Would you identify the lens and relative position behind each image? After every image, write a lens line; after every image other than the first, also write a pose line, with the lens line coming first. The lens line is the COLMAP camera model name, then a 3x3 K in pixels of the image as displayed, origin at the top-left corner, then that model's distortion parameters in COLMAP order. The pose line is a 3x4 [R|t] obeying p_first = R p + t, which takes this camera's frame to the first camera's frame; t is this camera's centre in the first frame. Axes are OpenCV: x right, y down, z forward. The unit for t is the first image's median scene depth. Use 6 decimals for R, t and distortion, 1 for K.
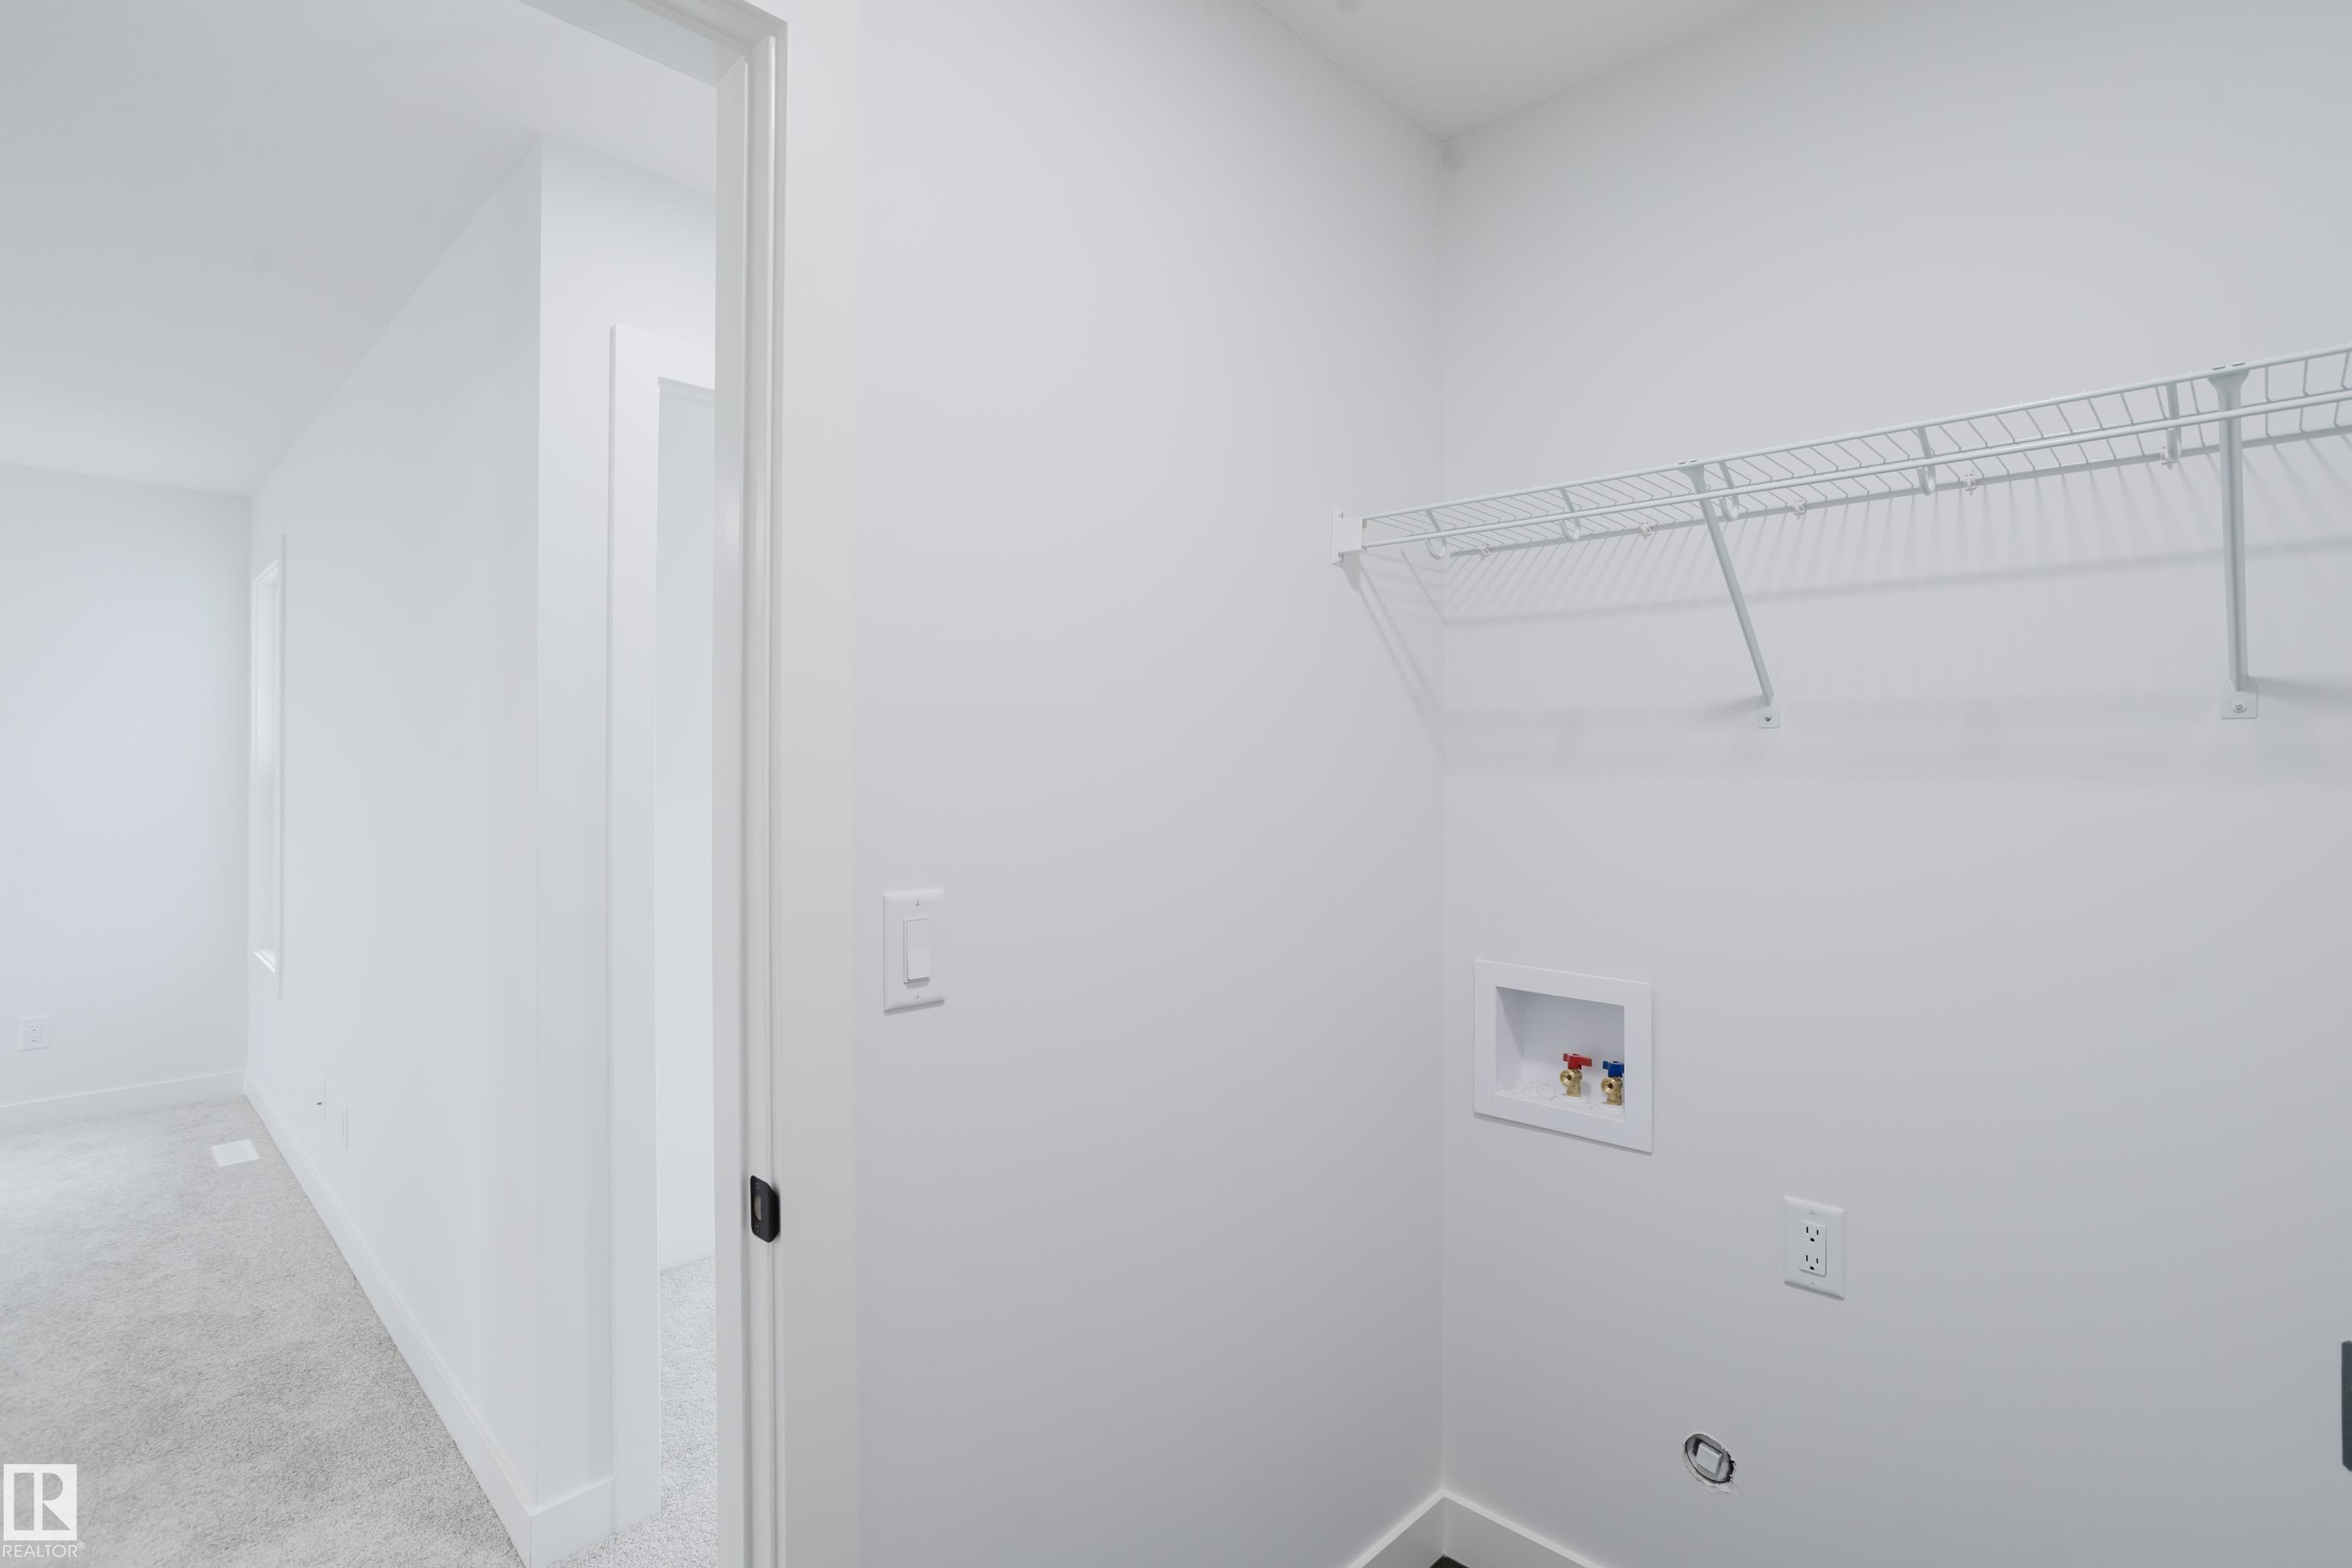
lens RADIAL K [[1141.3, 0, 1179.8], [0, 1141.3, 780.7], [0, 0, 1]] dist [-0.025912, 0.009506]
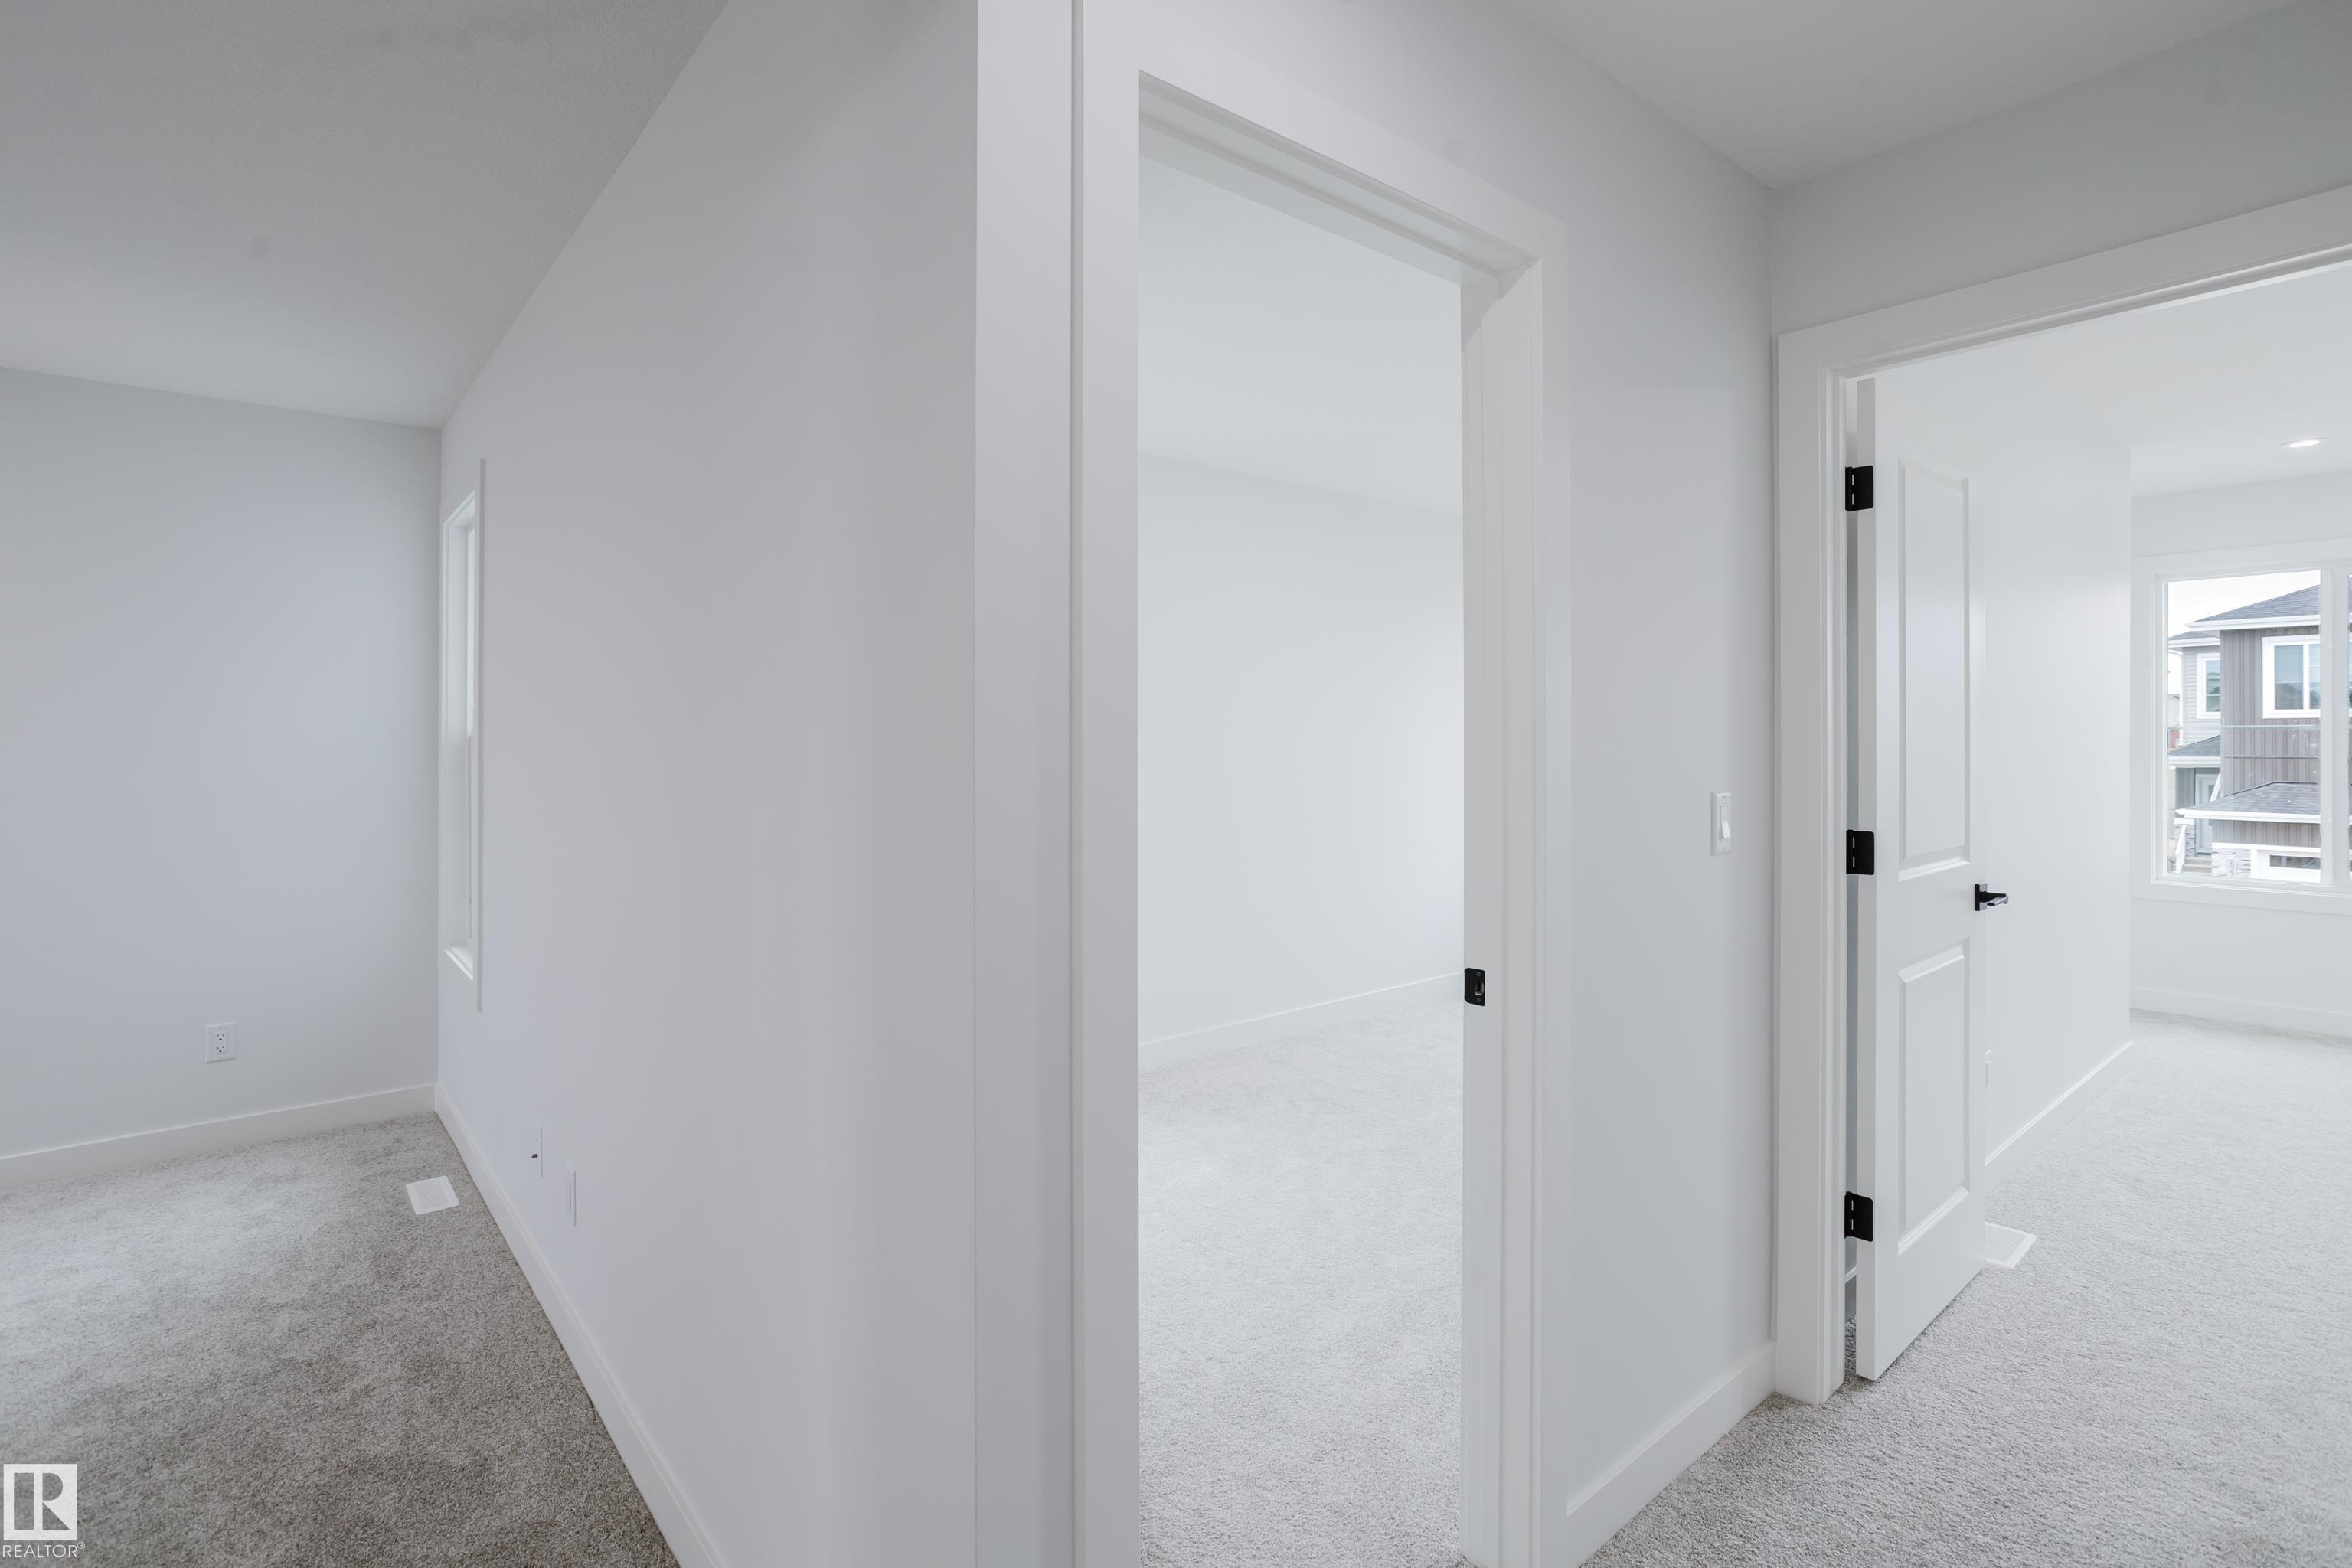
lens RADIAL K [[1141.3, 0, 1120.5], [0, 1141.3, 740.5], [0, 0, 1]] dist [-0.025912, 0.009506]
pose [[0.991625, -0.011510, -0.128636, -0.253225], [0.010333, 0.999898, -0.009813, 0.004415], [0.128736, 0.008401, 0.991643, 0.263687]]
